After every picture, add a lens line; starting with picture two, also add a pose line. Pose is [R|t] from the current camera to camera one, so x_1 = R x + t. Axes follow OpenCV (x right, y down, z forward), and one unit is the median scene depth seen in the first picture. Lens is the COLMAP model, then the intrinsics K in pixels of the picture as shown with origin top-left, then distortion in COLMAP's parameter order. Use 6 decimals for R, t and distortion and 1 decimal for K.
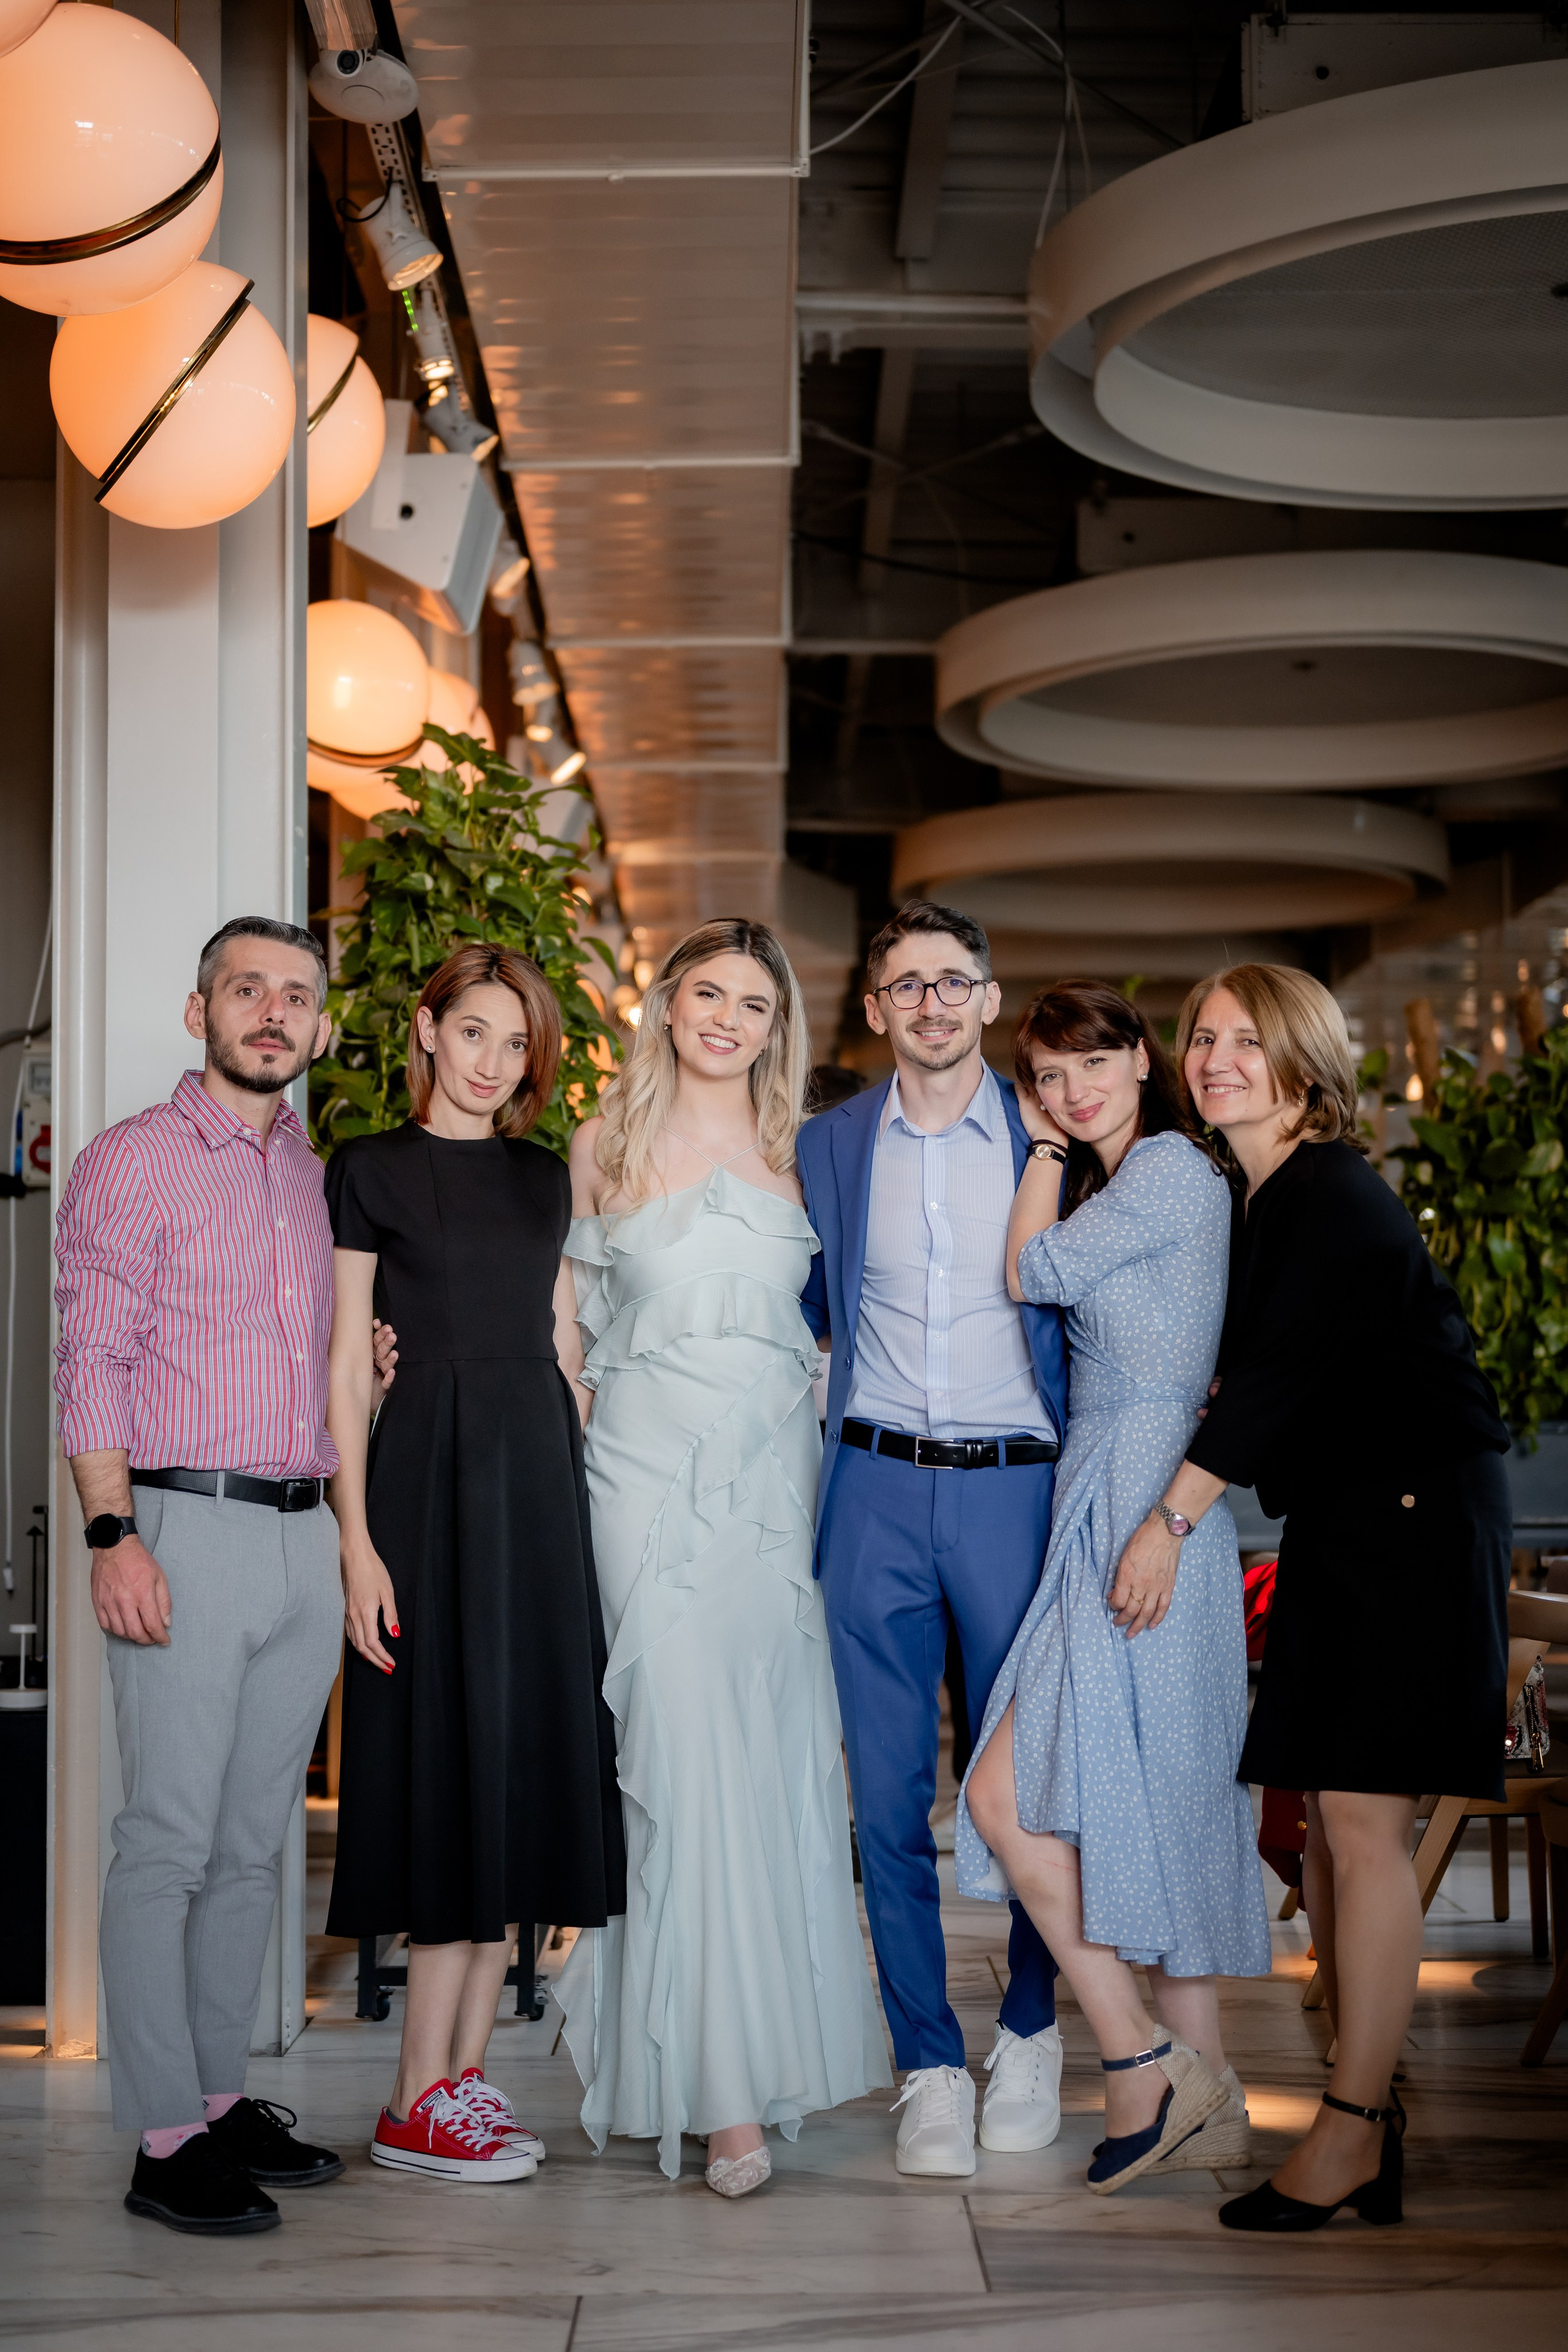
lens RADIAL K [[3524.9, 0, 800.7], [0, 3524.9, 1167.1], [0, 0, 1]] dist [-0.003871, -0.008783]
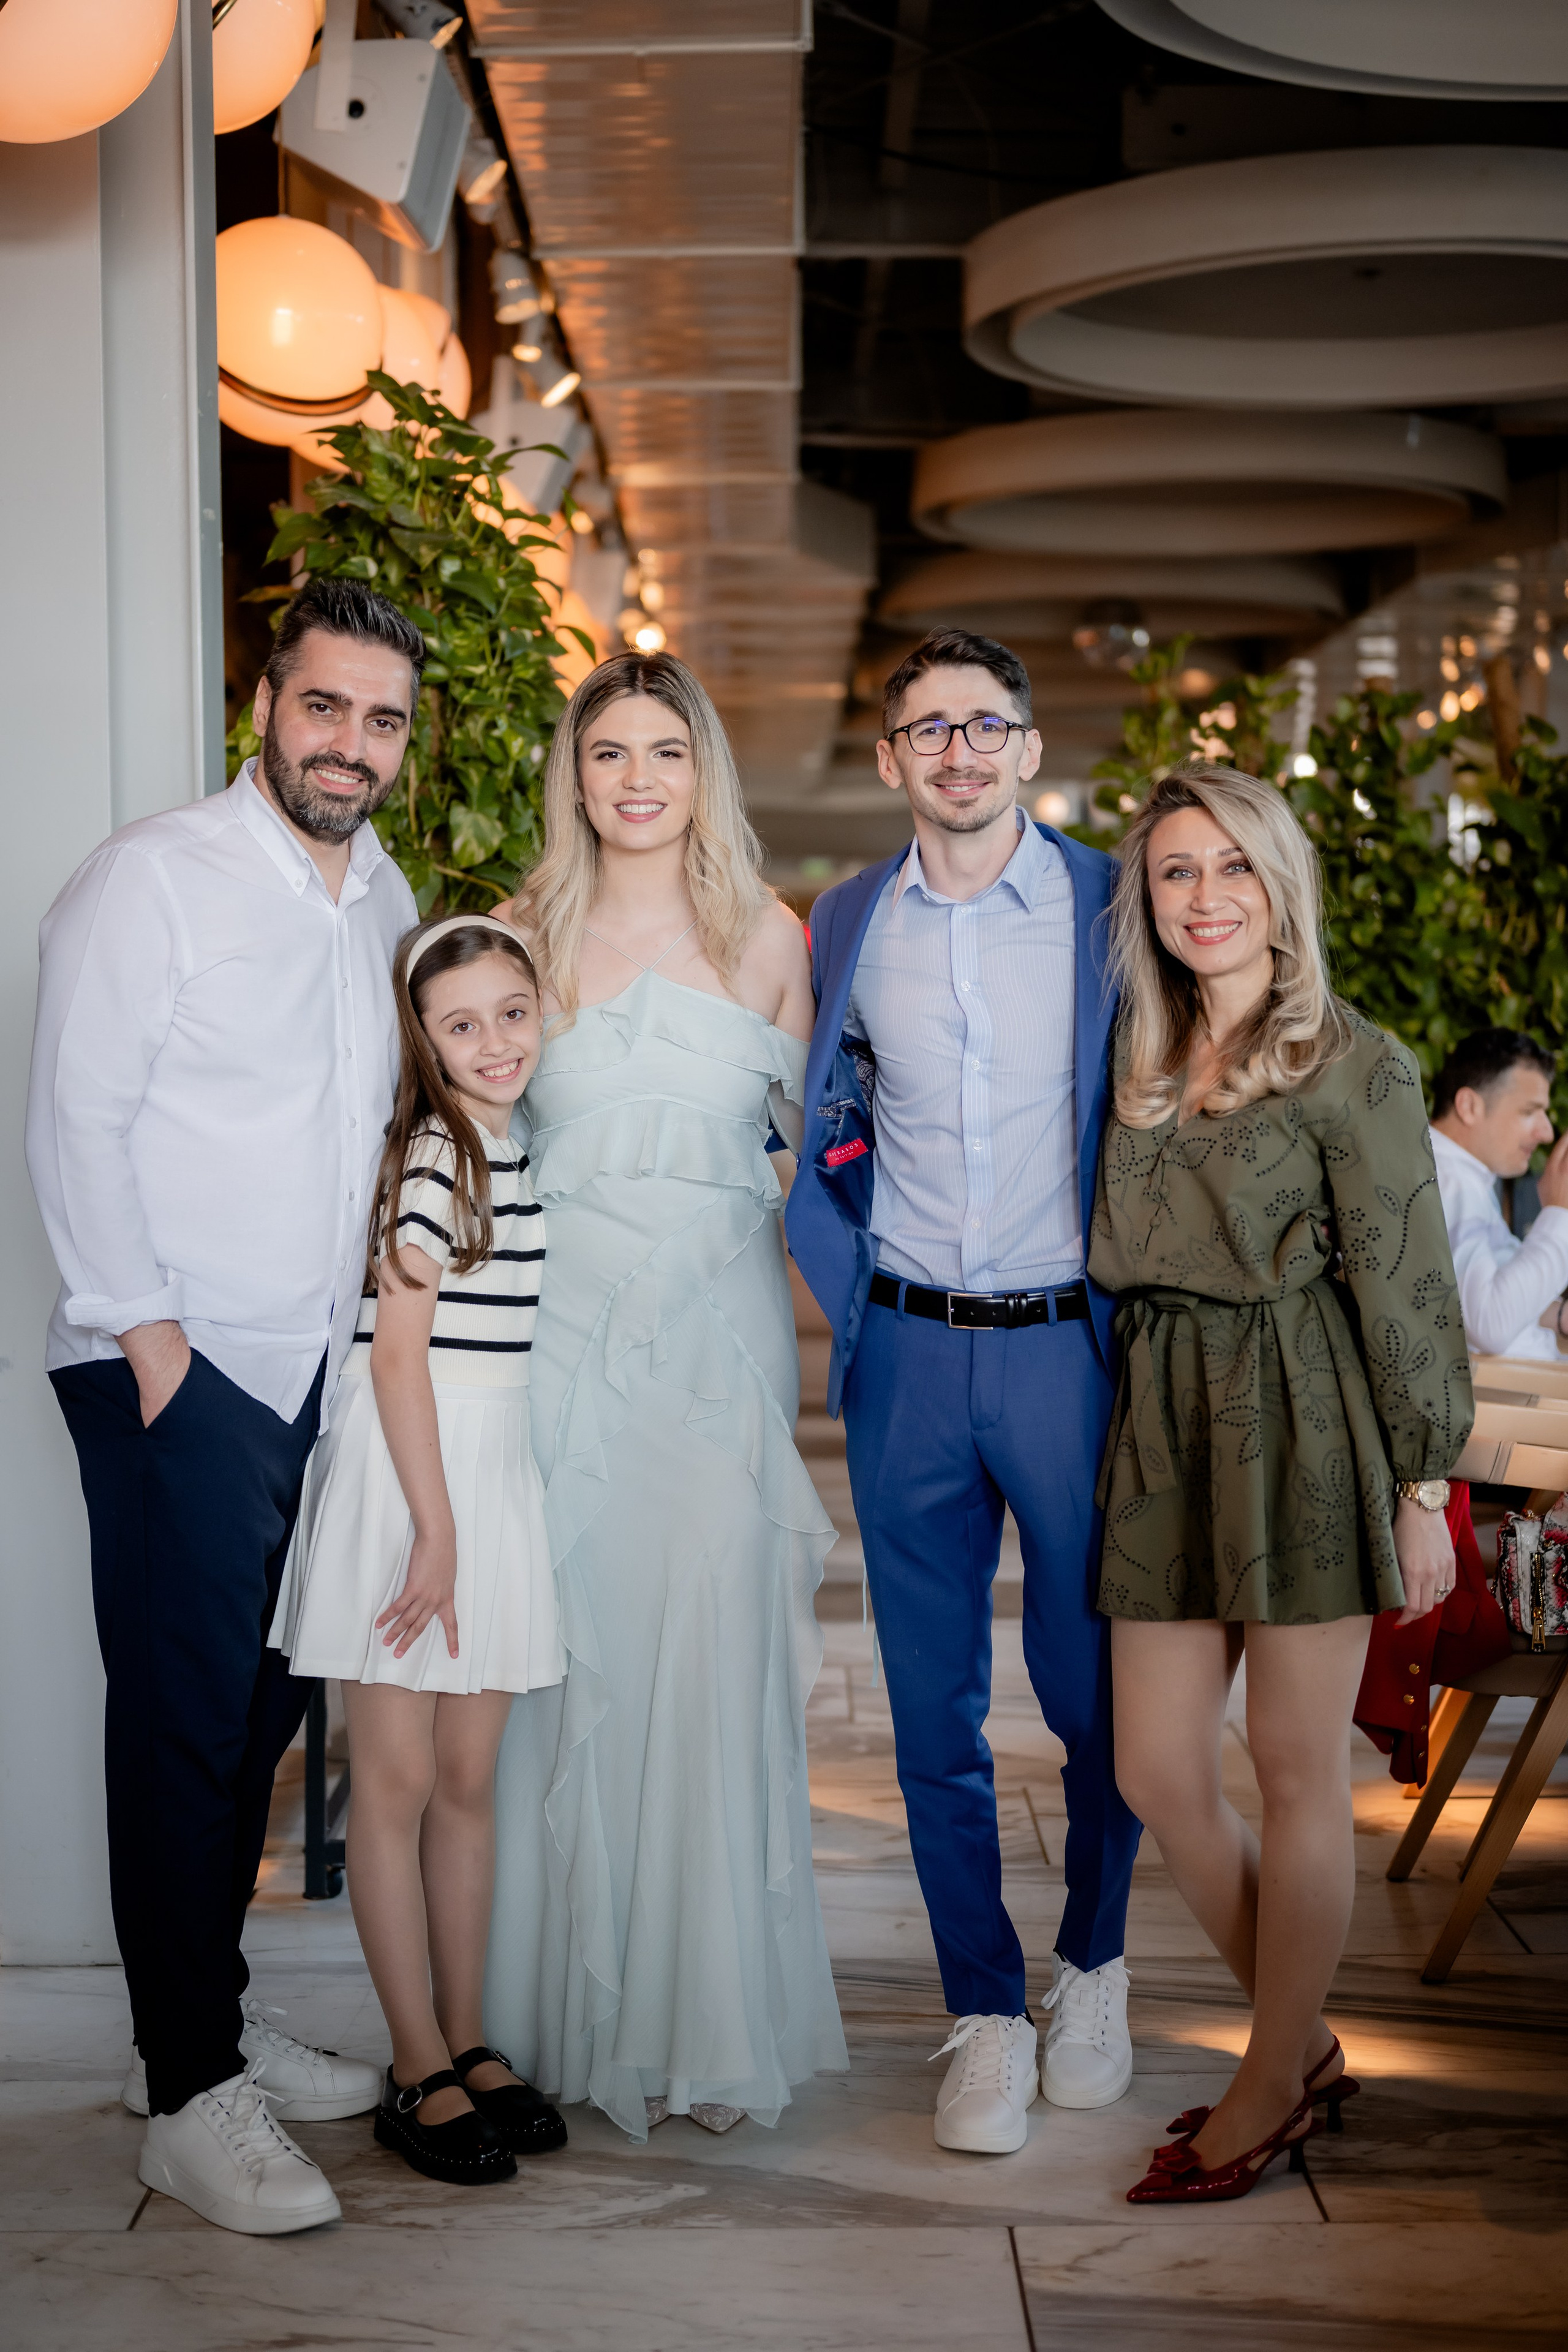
lens RADIAL K [[3462.6, 0, 775.8], [0, 3462.6, 1204.2], [0, 0, 1]] dist [-0.002051, -0.040706]
pose [[0.999932, 0.000014, -0.011627, 0.000634], [0.001468, 0.991838, 0.127499, -0.030260], [0.011534, -0.127508, 0.991771, 0.137714]]
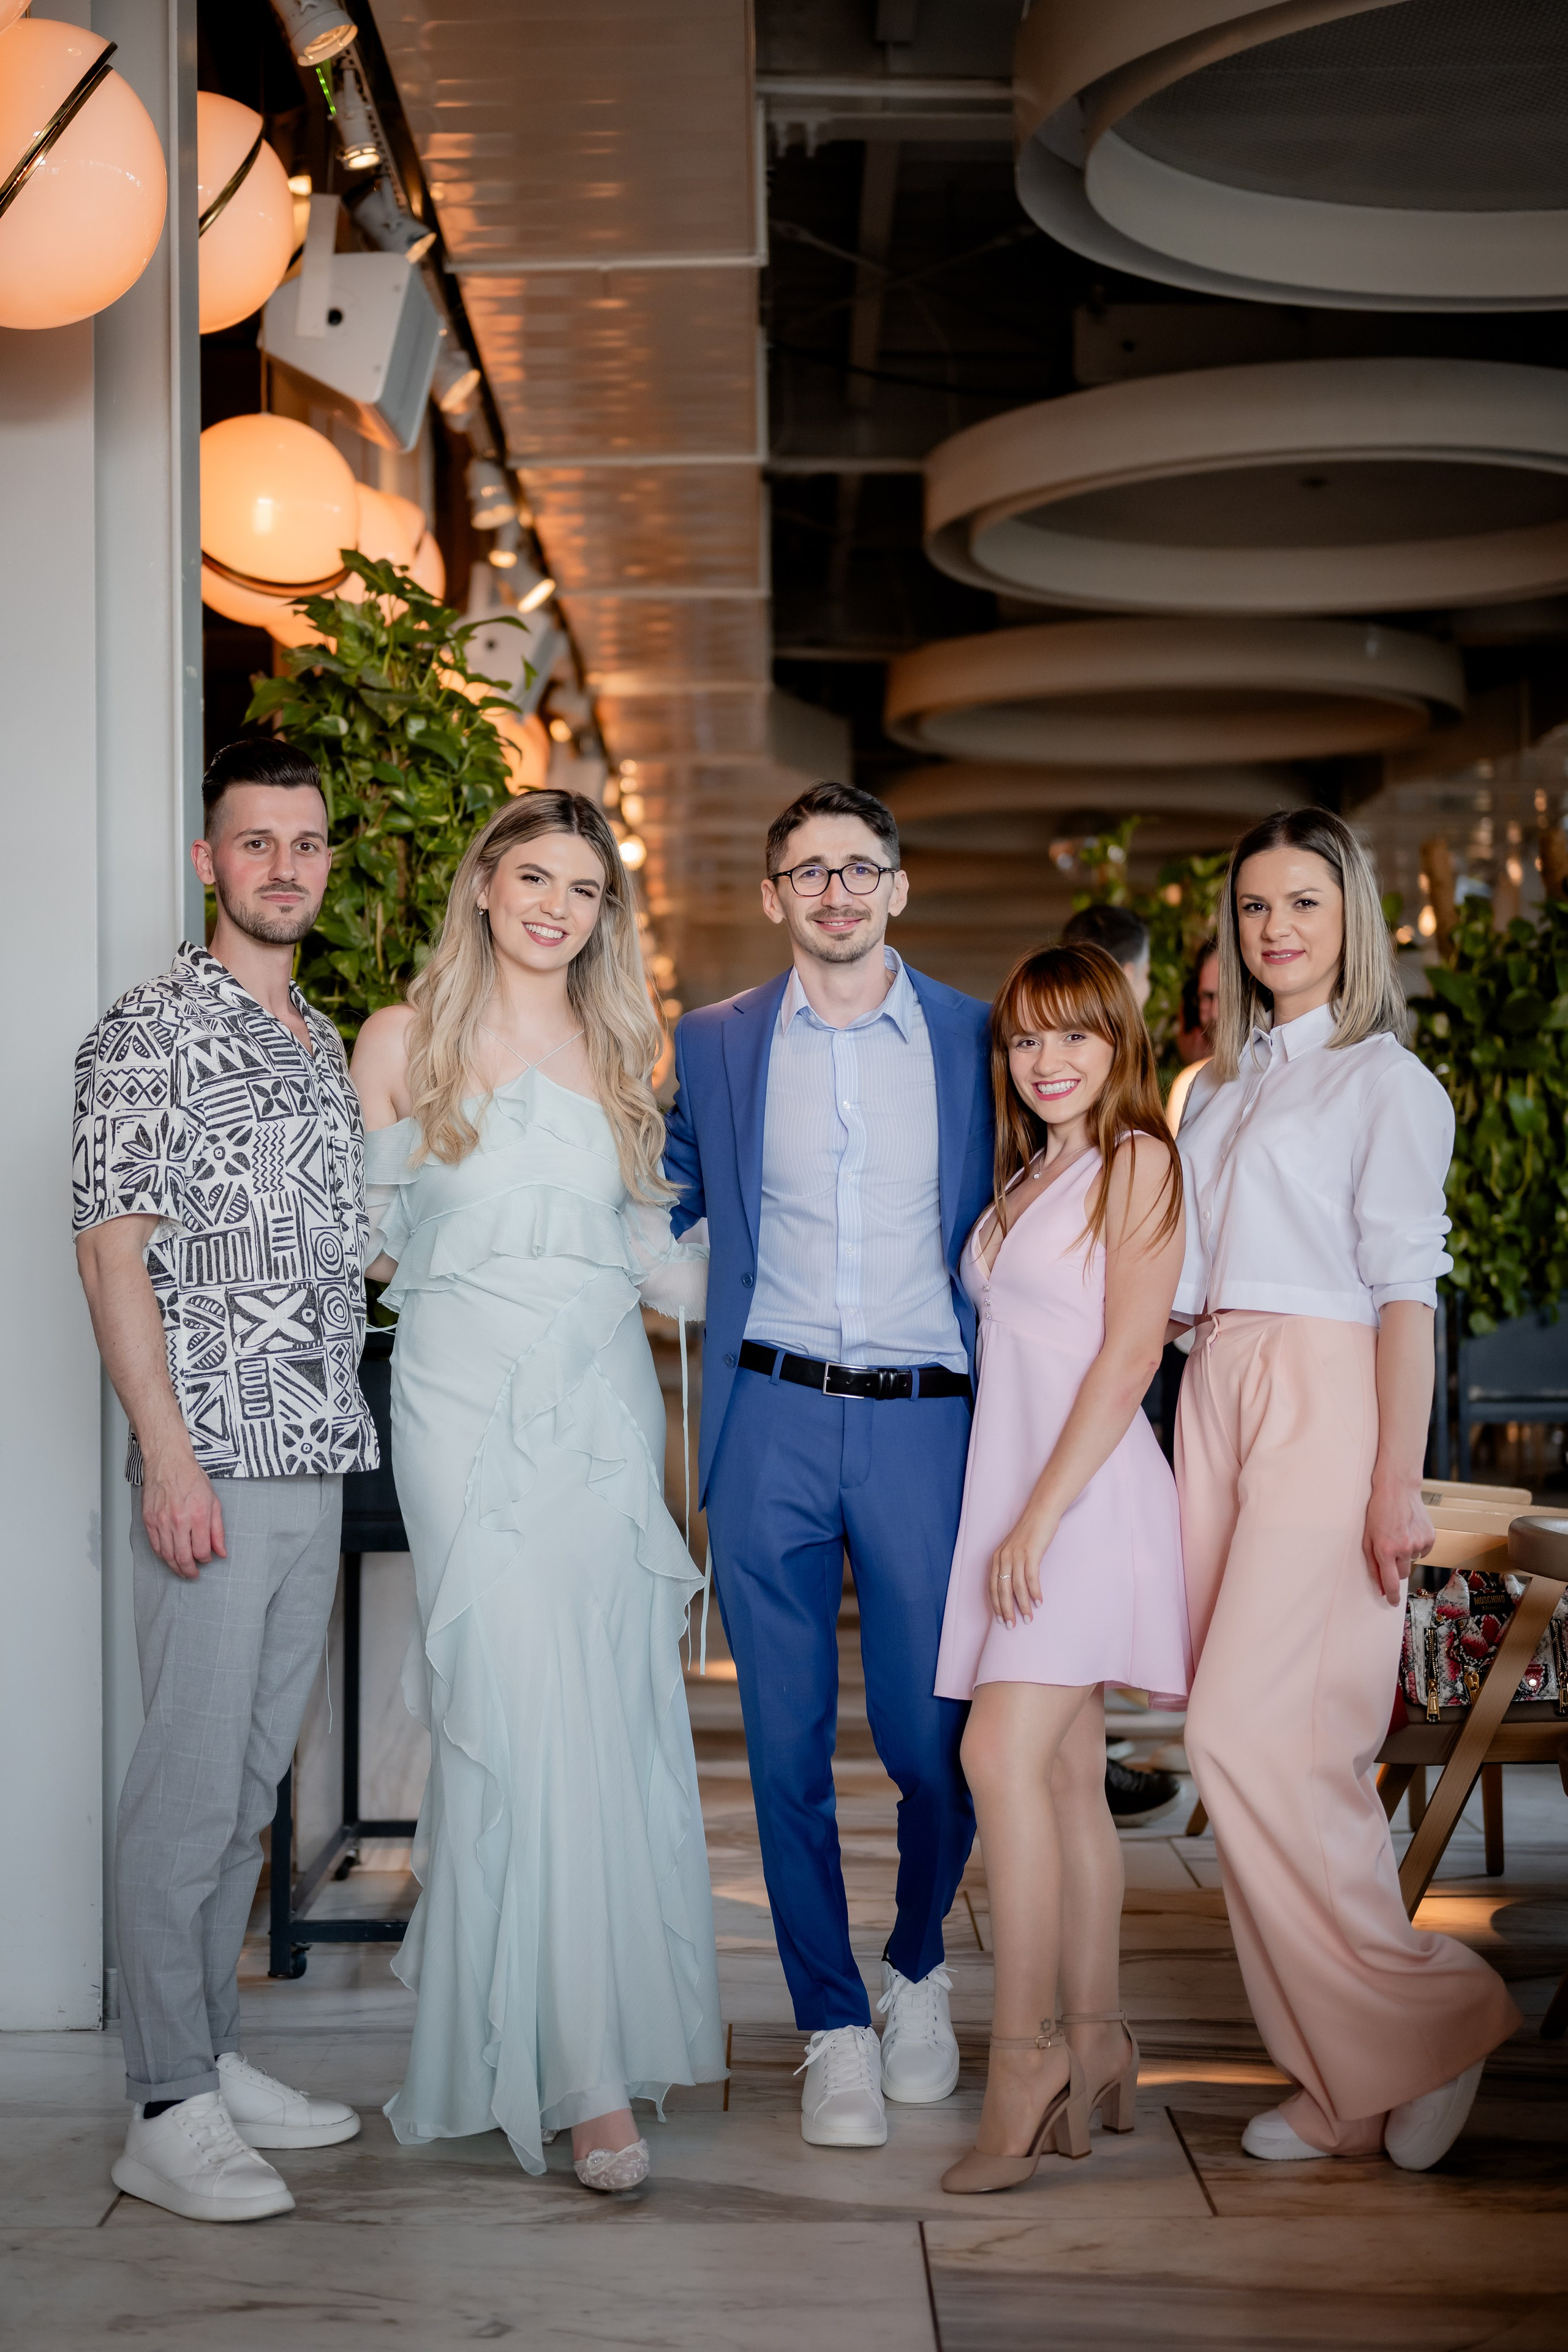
lens RADIAL K [[3519.9, 0, 768.7], [0, 3519.9, 1176.6], [0, 0, 1]] dist [-0.009412, -0.009295]
pose [[0.999924, -0.003607, -0.011799, 0.012070], [0.004214, 0.998646, 0.051846, -0.010041], [0.011596, -0.051892, 0.998585, 0.079786]]
